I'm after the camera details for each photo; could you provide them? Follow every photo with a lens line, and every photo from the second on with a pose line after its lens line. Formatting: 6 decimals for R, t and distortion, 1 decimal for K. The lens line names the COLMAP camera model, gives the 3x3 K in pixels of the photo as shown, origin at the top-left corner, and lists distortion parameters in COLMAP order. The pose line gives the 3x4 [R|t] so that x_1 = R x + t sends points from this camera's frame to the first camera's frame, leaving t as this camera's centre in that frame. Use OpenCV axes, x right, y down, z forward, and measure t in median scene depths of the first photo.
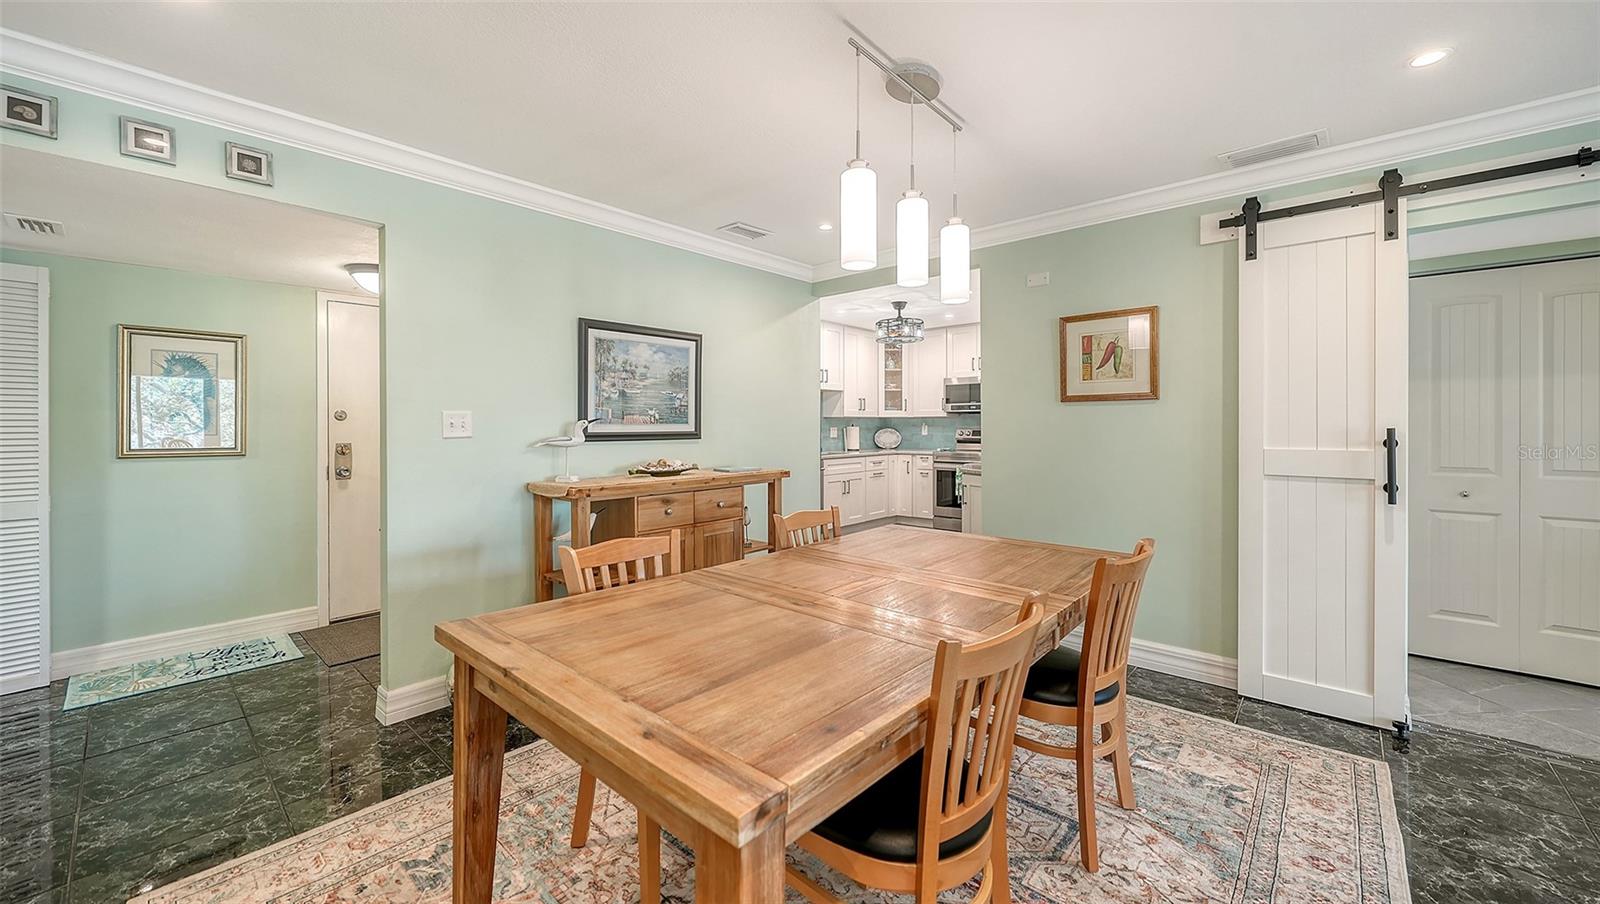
lens RADIAL K [[606.5, 0, 794.2], [0, 606.5, 428.6], [0, 0, 1]] dist [-0.000658, 0.000173]
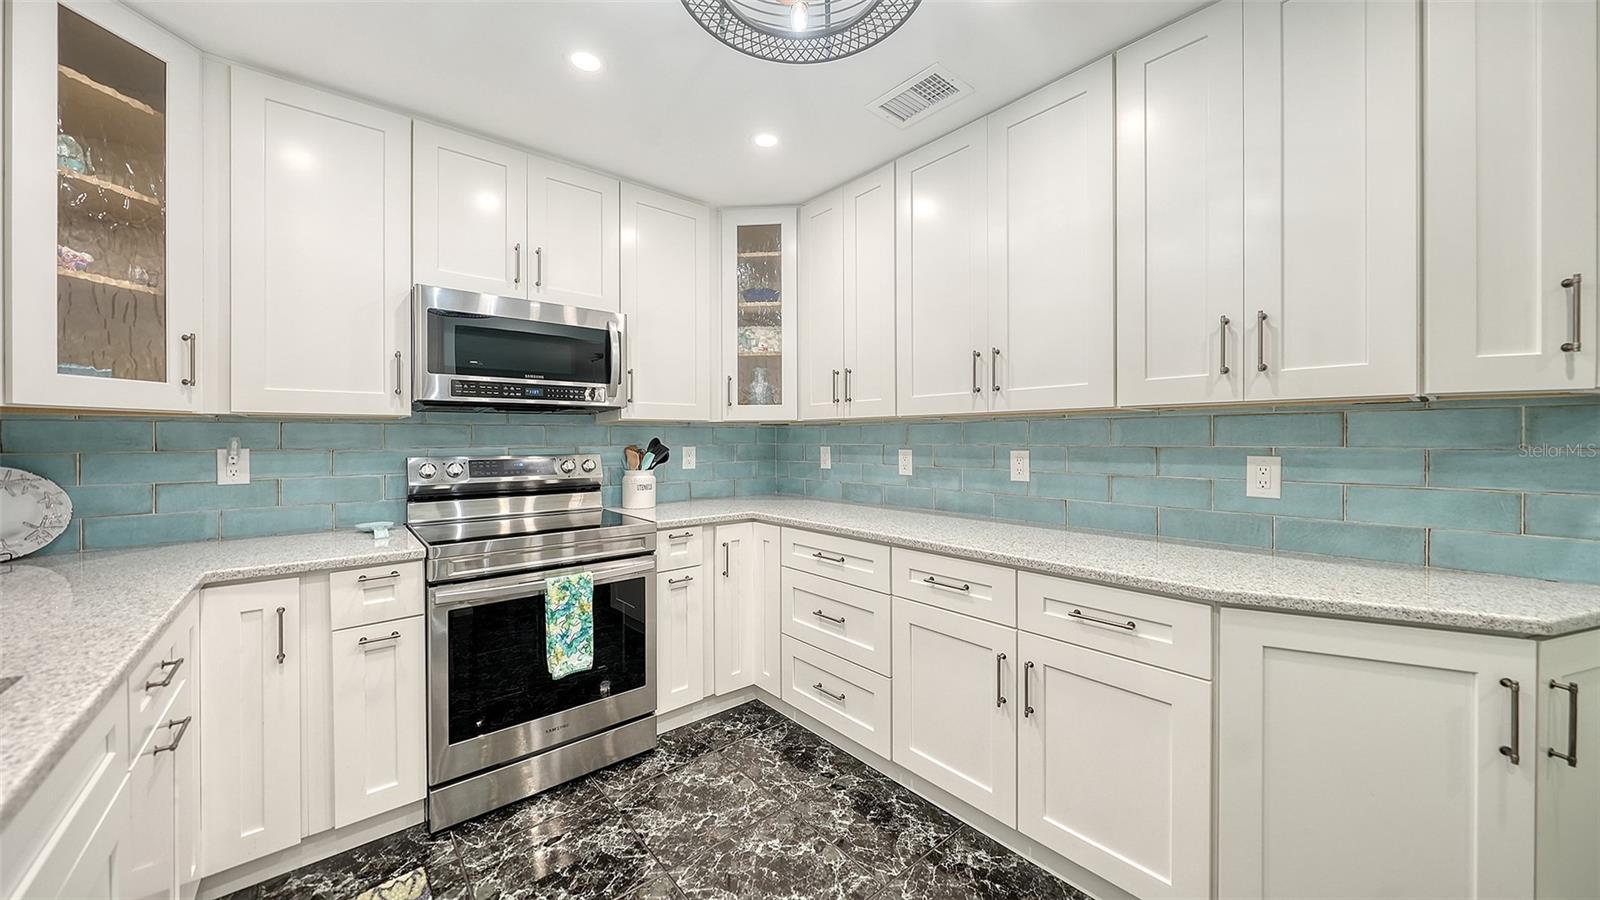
lens RADIAL K [[562.3, 0, 800.9], [0, 562.3, 438.8], [0, 0, 1]] dist [-0.001127, -0.000228]
pose [[0.132614, 0.002225, 0.991165, 0.012083], [0.012051, 0.999920, -0.003857, -0.013710], [-0.991095, 0.012456, 0.132576, 1.749724]]
